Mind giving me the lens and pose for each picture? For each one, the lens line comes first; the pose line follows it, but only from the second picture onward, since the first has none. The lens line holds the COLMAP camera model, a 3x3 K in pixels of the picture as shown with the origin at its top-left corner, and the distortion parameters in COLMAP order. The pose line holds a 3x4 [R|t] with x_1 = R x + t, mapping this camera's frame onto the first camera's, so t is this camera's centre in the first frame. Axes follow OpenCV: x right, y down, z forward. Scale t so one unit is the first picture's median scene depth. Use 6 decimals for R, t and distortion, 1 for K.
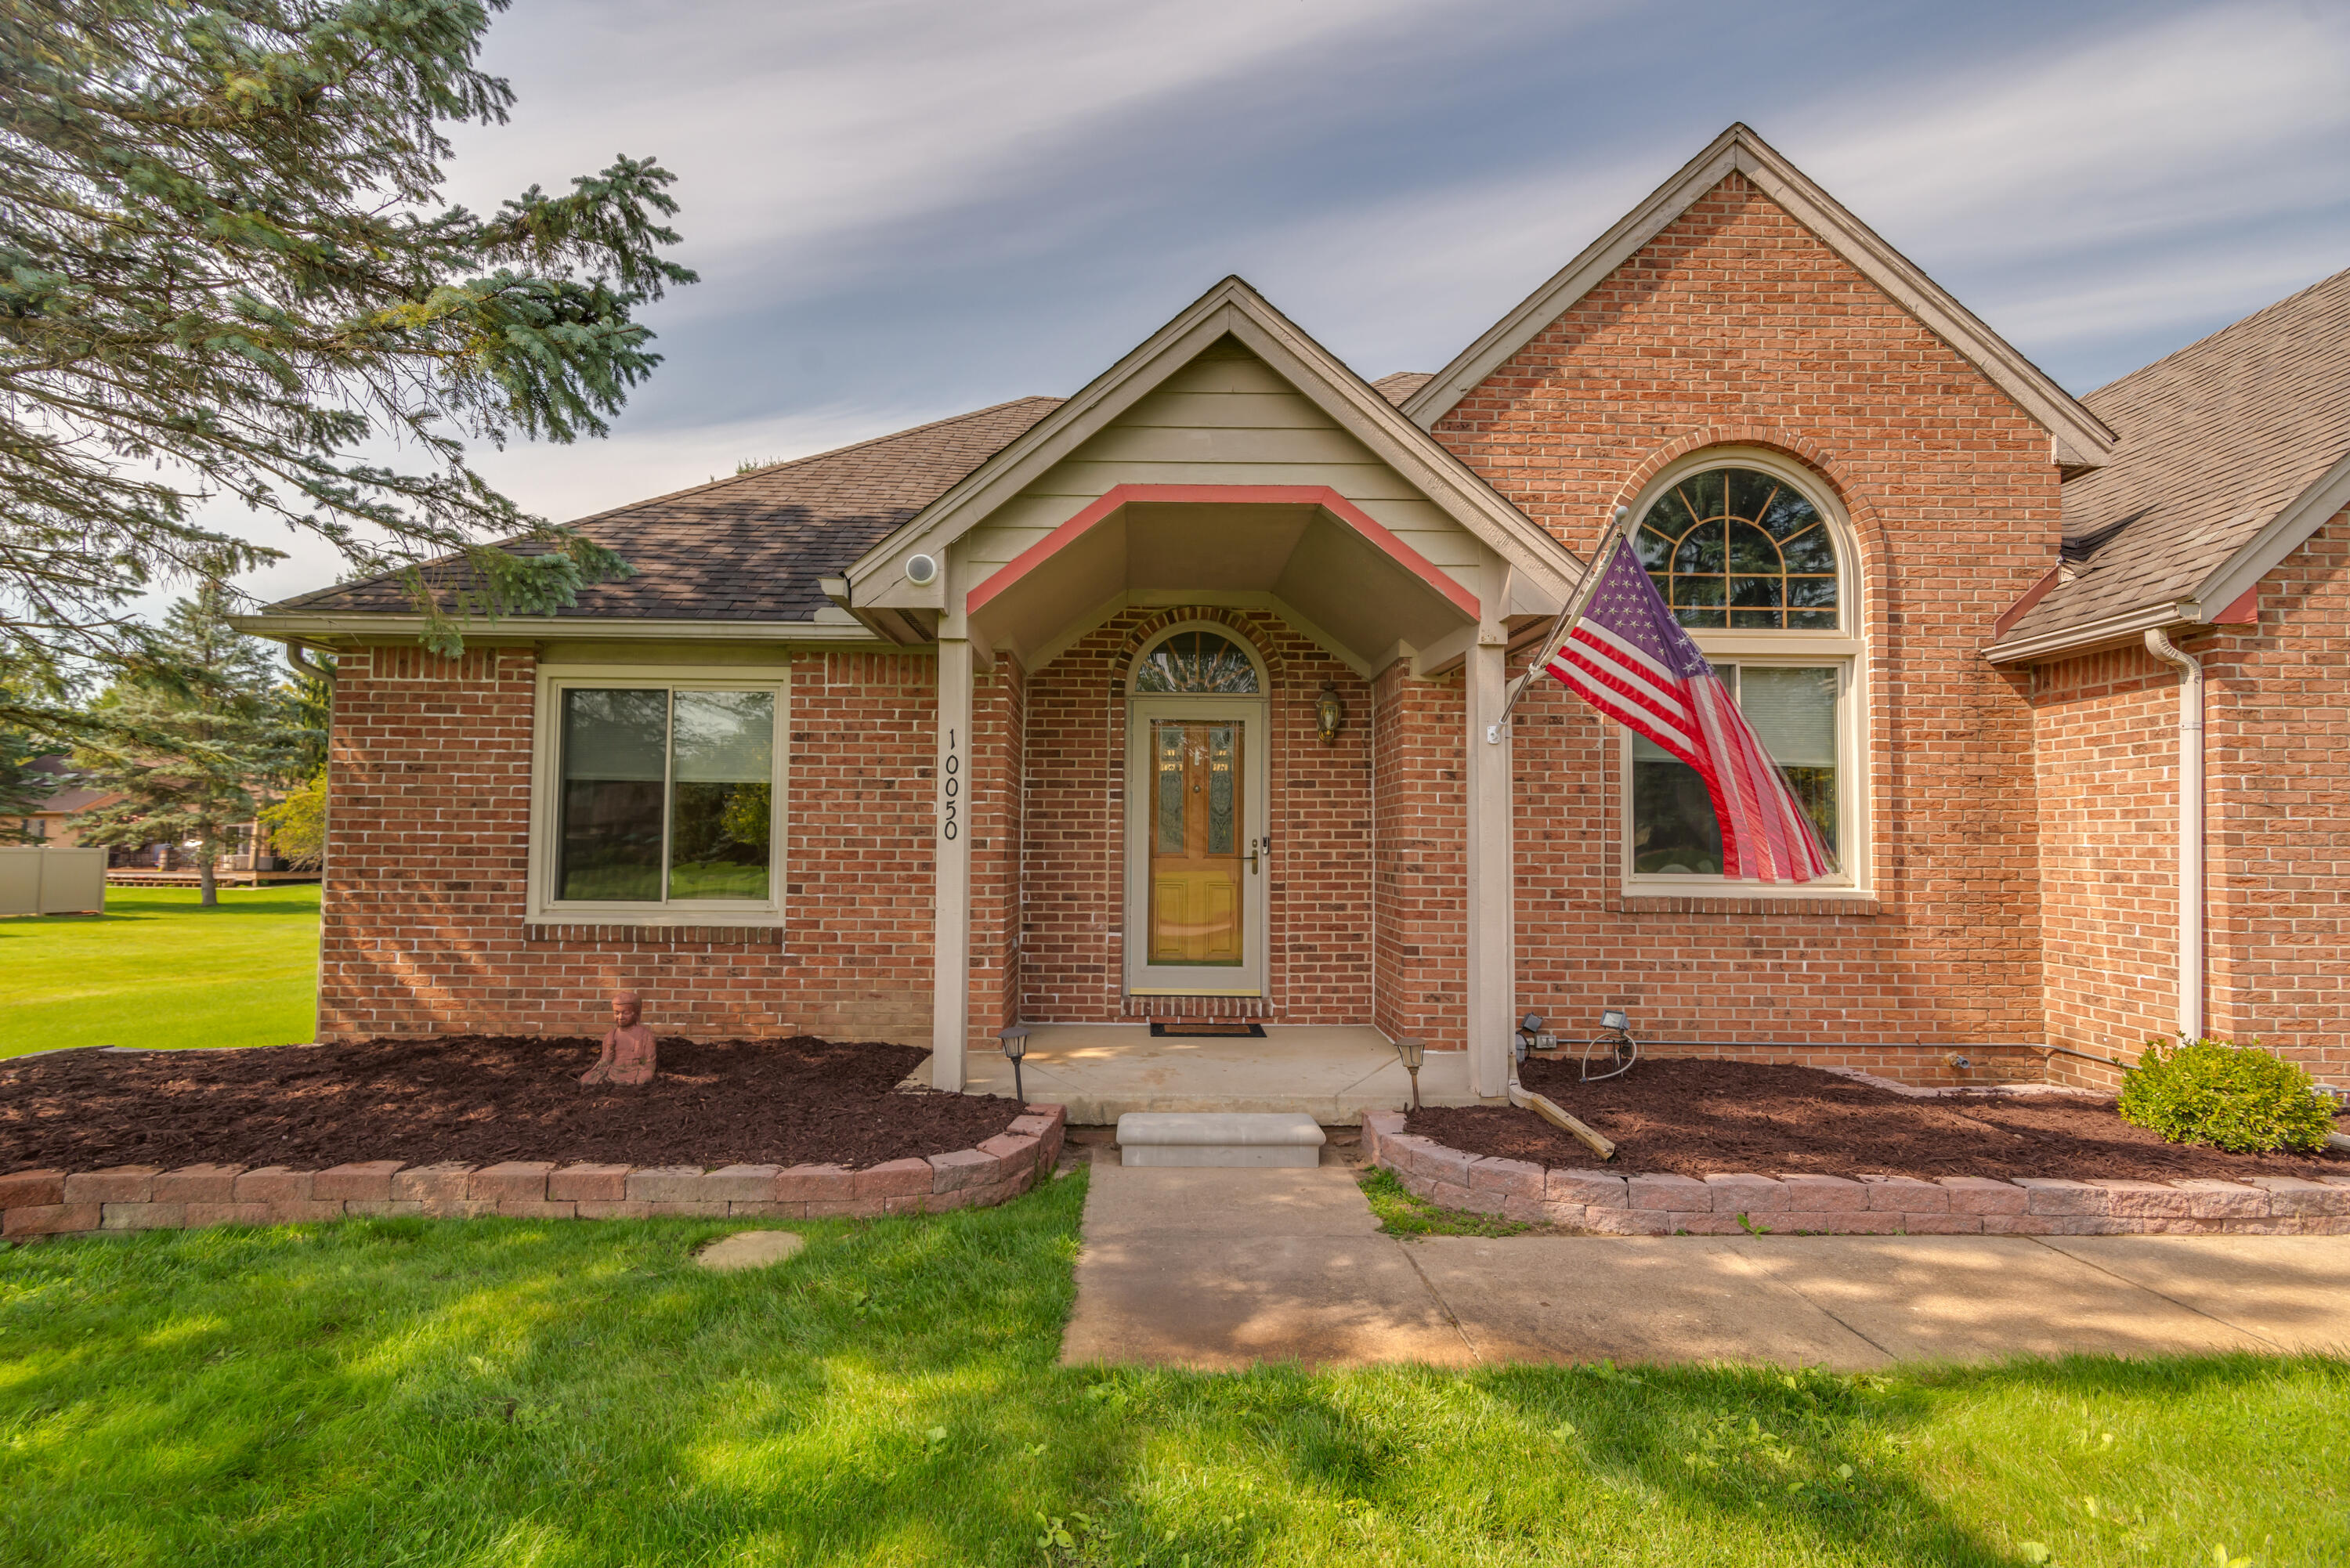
lens RADIAL K [[1167.2, 0, 1172.5], [0, 1167.2, 802.8], [0, 0, 1]] dist [0.003400, 0.000154]
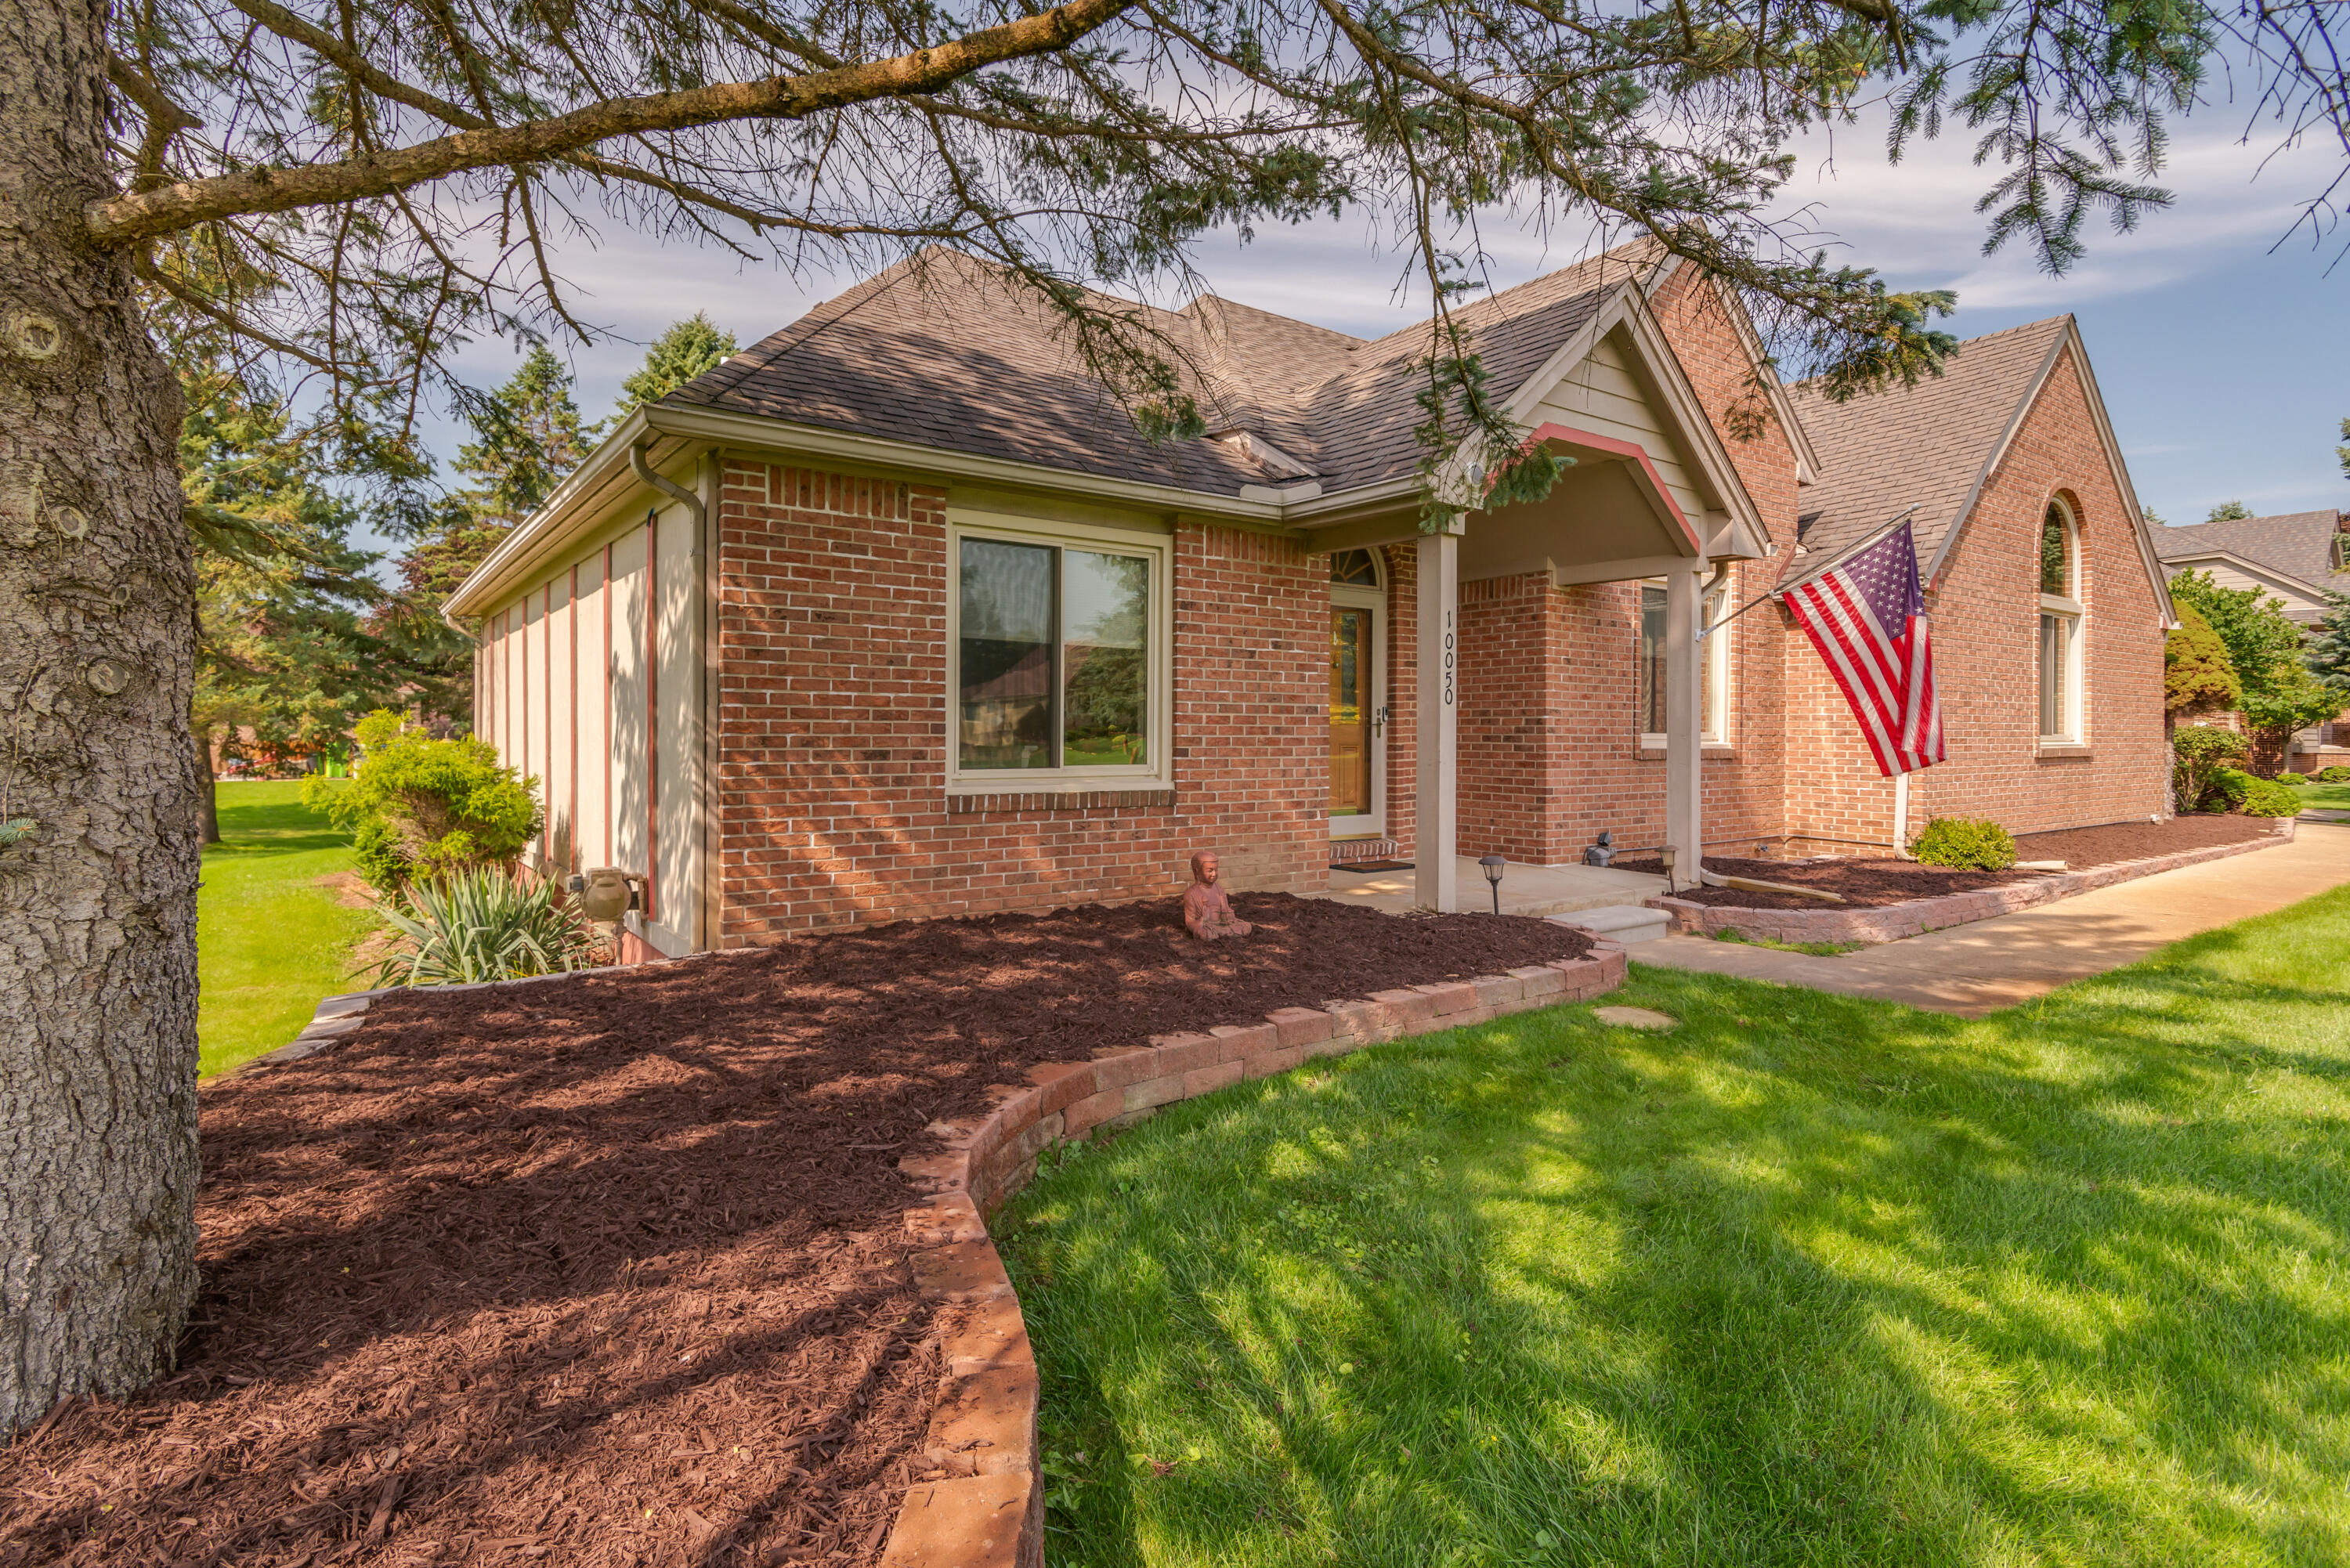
lens RADIAL K [[1167.2, 0, 1172.0], [0, 1167.2, 759.7], [0, 0, 1]] dist [0.003400, 0.000154]
pose [[0.816727, -0.019198, 0.576705, -0.931126], [-0.019147, 0.997994, 0.060337, 0.017693], [-0.576707, -0.060321, 0.814721, 0.160282]]
